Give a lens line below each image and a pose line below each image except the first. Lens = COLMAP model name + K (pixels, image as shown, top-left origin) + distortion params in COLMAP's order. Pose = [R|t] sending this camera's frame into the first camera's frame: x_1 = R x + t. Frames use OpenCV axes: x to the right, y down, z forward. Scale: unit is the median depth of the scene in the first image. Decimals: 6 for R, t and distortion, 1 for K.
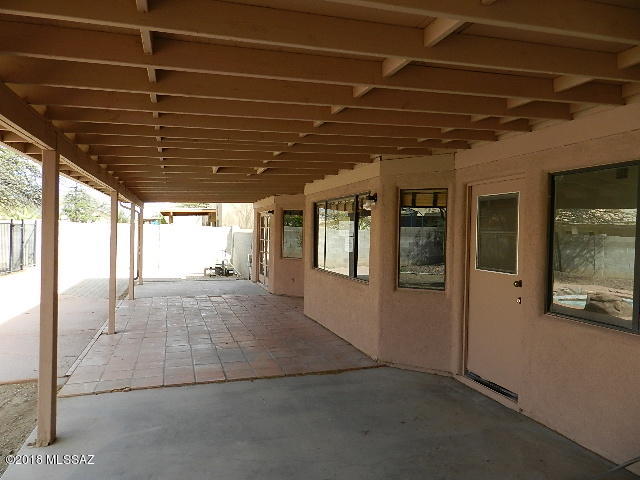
lens RADIAL K [[435.1, 0, 320.0], [0, 435.1, 240.0], [0, 0, 1]] dist [0.019554, -0.001310]
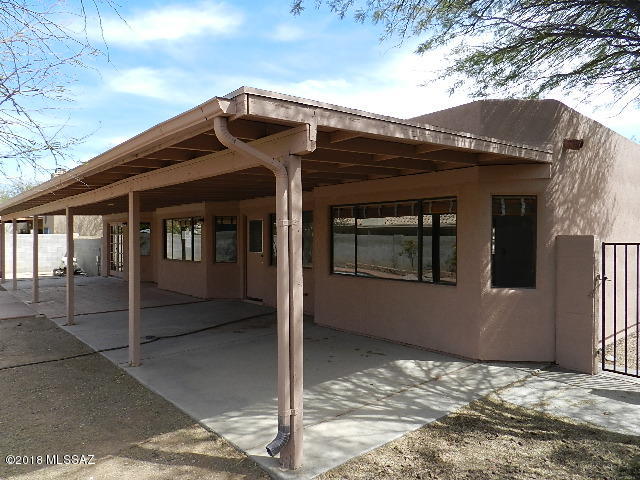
lens RADIAL K [[430.5, 0, 320.0], [0, 430.5, 240.0], [0, 0, 1]] dist [0.022910, 0.000351]
pose [[0.919315, -0.026988, 0.392595, -0.132266], [0.028290, 0.999597, 0.002471, 0.004905], [-0.392503, 0.008834, 0.919708, -0.859593]]
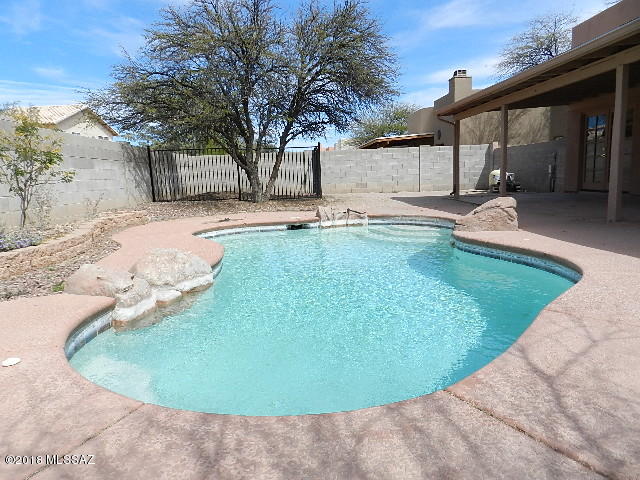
lens RADIAL K [[435.1, 0, 320.0], [0, 435.1, 240.0], [0, 0, 1]] dist [0.019554, -0.001310]
pose [[0.965188, -0.031295, -0.259677, -0.838293], [0.067344, 0.989078, 0.131112, 0.079966], [0.252738, -0.144036, 0.956754, -0.067584]]
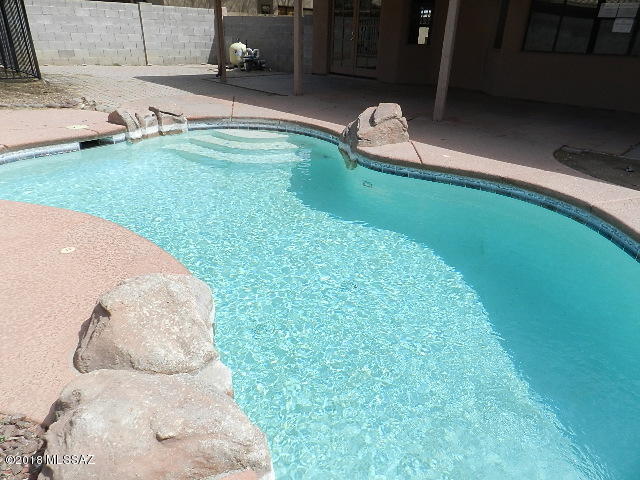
lens RADIAL K [[435.1, 0, 320.0], [0, 435.1, 240.0], [0, 0, 1]] dist [0.019554, -0.001310]
pose [[0.895314, -0.196937, 0.399535, -1.194682], [0.001516, 0.898297, 0.439387, 0.005624], [-0.445432, -0.392784, 0.804556, 0.171687]]
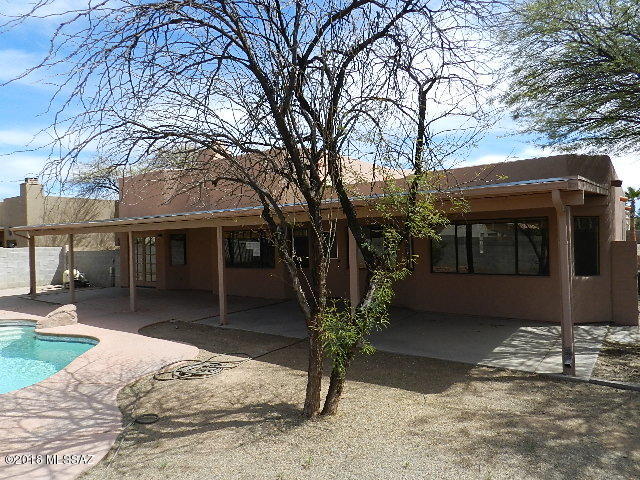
lens RADIAL K [[435.1, 0, 320.0], [0, 435.1, 240.0], [0, 0, 1]] dist [0.019554, -0.001310]
pose [[0.804678, -0.048894, 0.591695, -0.889312], [0.053199, 0.998532, 0.010165, -0.054440], [-0.591323, 0.023298, 0.806098, -0.832844]]
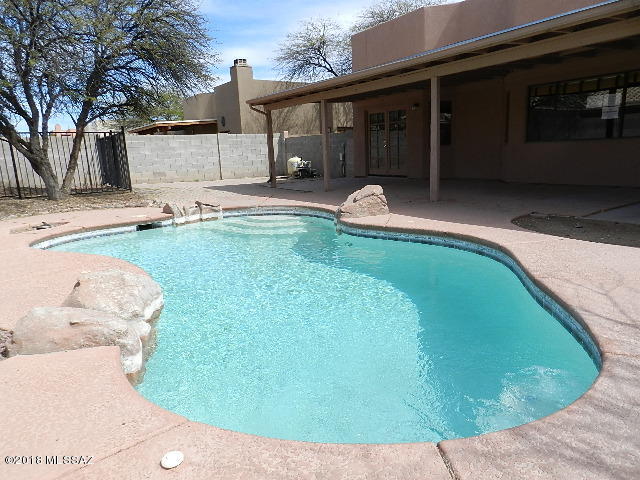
lens RADIAL K [[435.1, 0, 320.0], [0, 435.1, 240.0], [0, 0, 1]] dist [0.019554, -0.001310]
pose [[0.956385, -0.127576, 0.262779, -1.092807], [0.074763, 0.976529, 0.201994, 0.047548], [-0.282381, -0.173538, 0.943475, -0.047185]]
